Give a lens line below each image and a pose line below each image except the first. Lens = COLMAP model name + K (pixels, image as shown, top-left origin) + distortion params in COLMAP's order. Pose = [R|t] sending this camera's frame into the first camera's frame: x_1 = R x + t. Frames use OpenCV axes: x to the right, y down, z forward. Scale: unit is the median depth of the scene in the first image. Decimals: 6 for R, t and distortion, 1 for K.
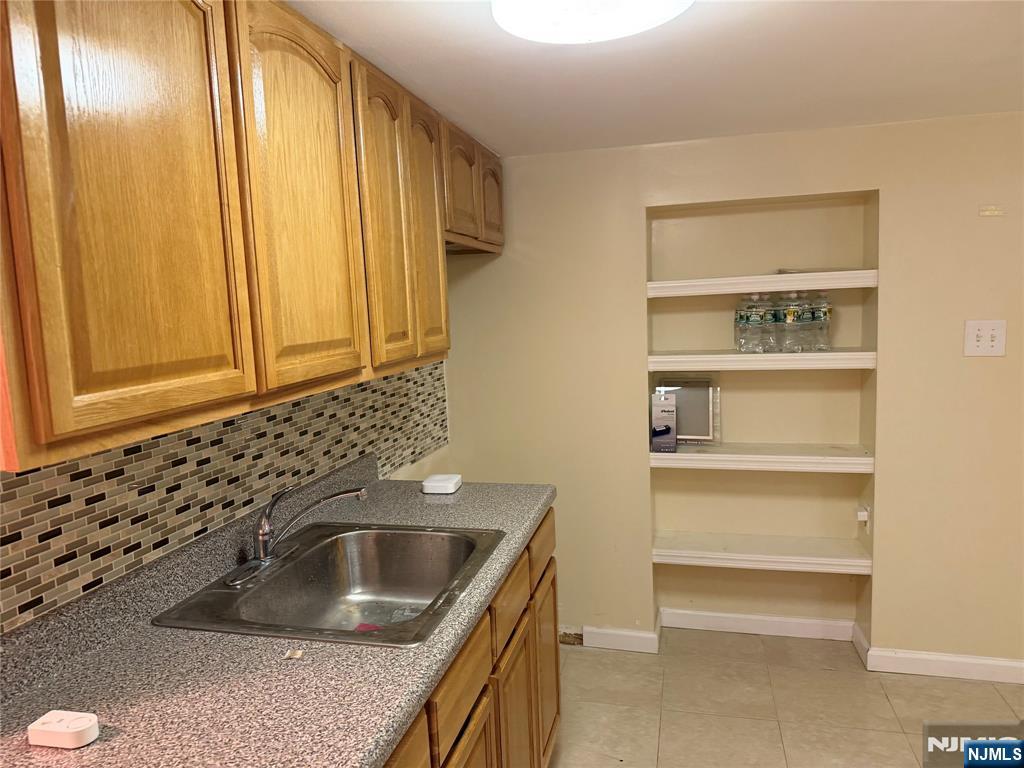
lens RADIAL K [[710.9, 0, 509.4], [0, 710.9, 379.1], [0, 0, 1]] dist [0.019169, -0.031254]
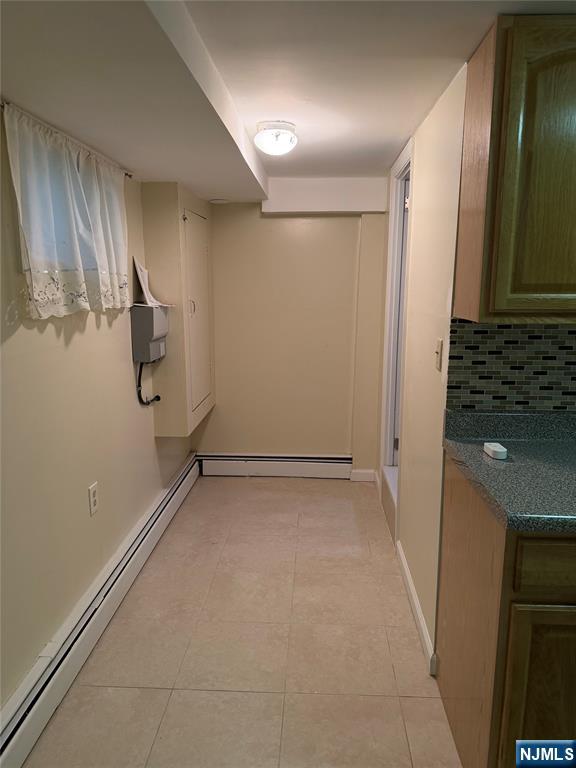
lens RADIAL K [[533.2, 0, 292.0], [0, 533.2, 384.5], [0, 0, 1]] dist [0.019169, -0.031254]
pose [[0.179699, 0.218670, -0.959110, 0.633108], [-0.116655, 0.972838, 0.199943, 0.032148], [0.976780, 0.075955, 0.200327, 0.033437]]
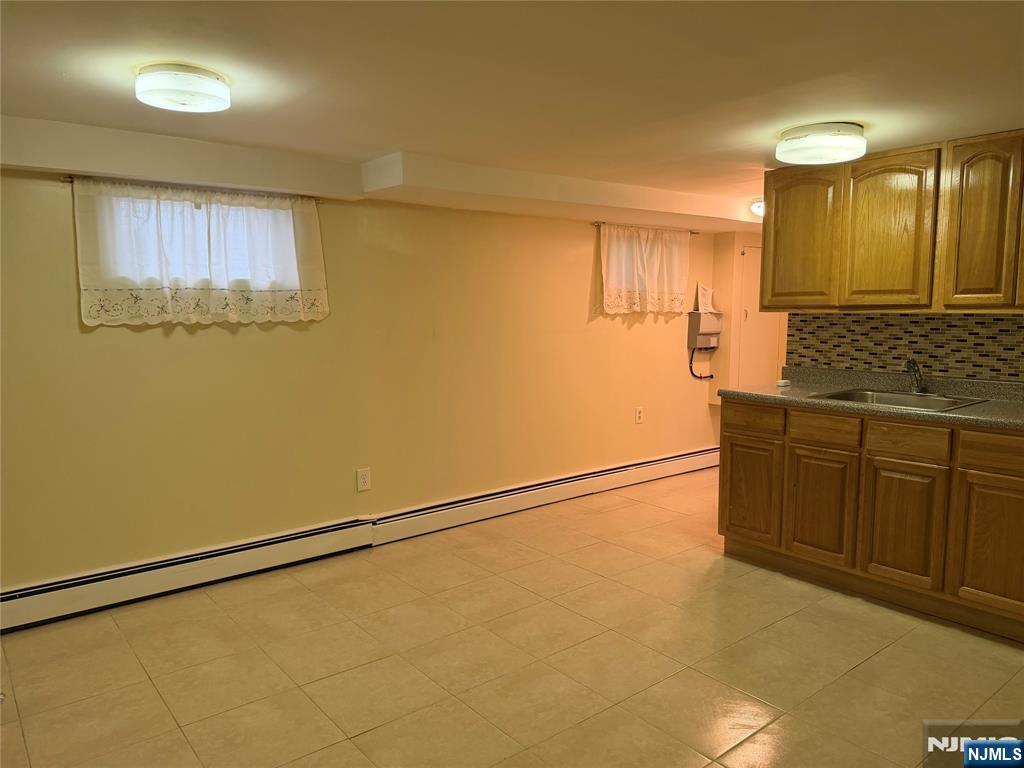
lens RADIAL K [[710.9, 0, 514.0], [0, 710.9, 389.3], [0, 0, 1]] dist [0.019169, -0.031254]
pose [[-0.614460, 0.127039, -0.778652, 2.739242], [-0.060290, 0.976504, 0.206896, -0.168690], [0.786641, 0.174074, -0.592364, 1.738587]]
